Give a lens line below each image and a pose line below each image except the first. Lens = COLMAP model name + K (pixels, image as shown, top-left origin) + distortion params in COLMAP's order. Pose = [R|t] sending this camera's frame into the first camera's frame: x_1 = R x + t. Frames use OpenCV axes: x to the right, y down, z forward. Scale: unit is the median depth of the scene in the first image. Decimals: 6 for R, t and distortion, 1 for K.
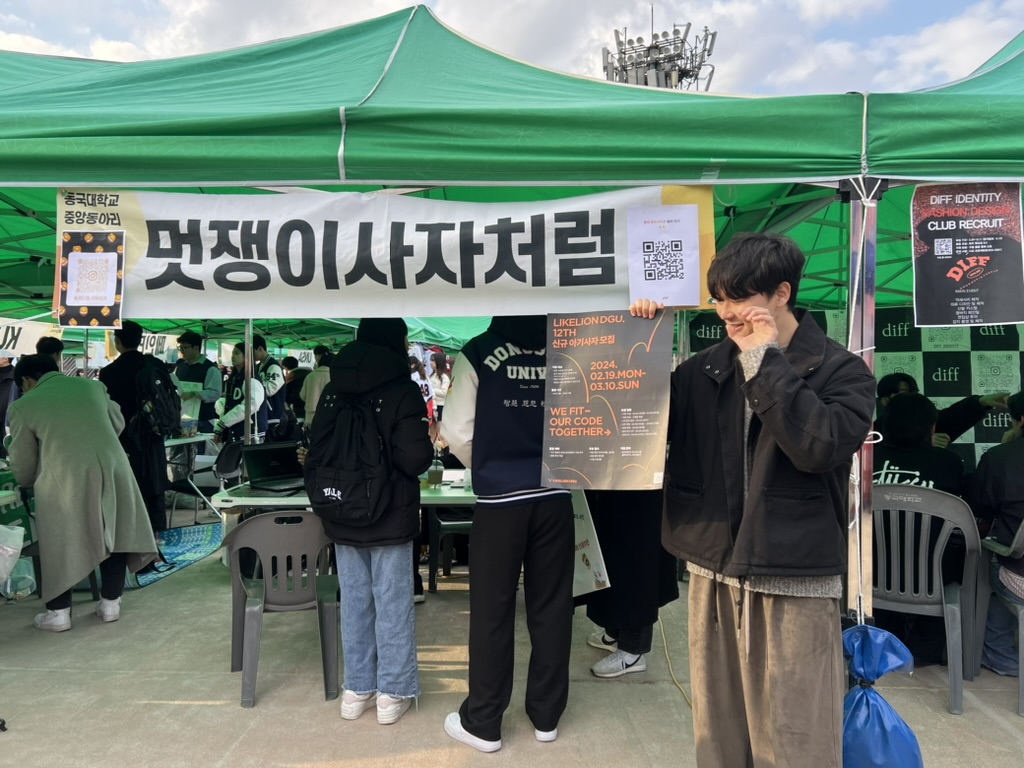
lens RADIAL K [[775.3, 0, 512.0], [0, 775.3, 384.0], [0, 0, 1]] dist [0.080468, -0.187017]
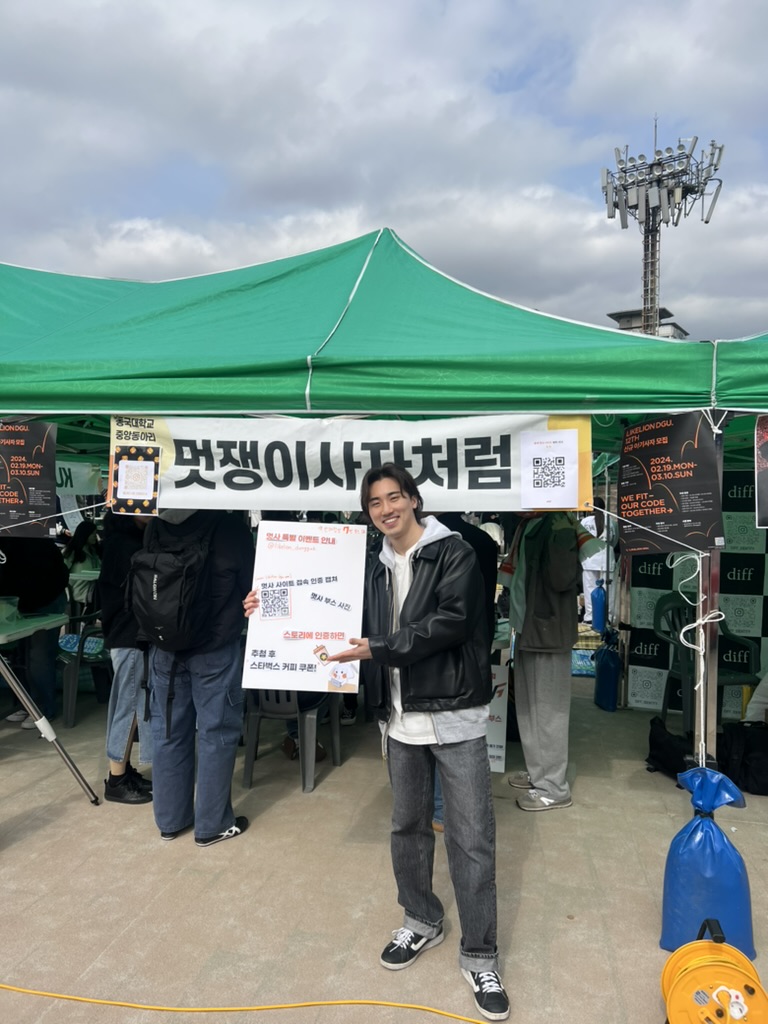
lens RADIAL K [[826.2, 0, 384.0], [0, 826.2, 512.0], [0, 0, 1]] dist [0.061649, -0.001469]
pose [[0.983109, 0.018050, -0.182131, 0.174514], [-0.010644, 0.999079, 0.041555, -0.145766], [0.182713, -0.038915, 0.982396, -0.391136]]
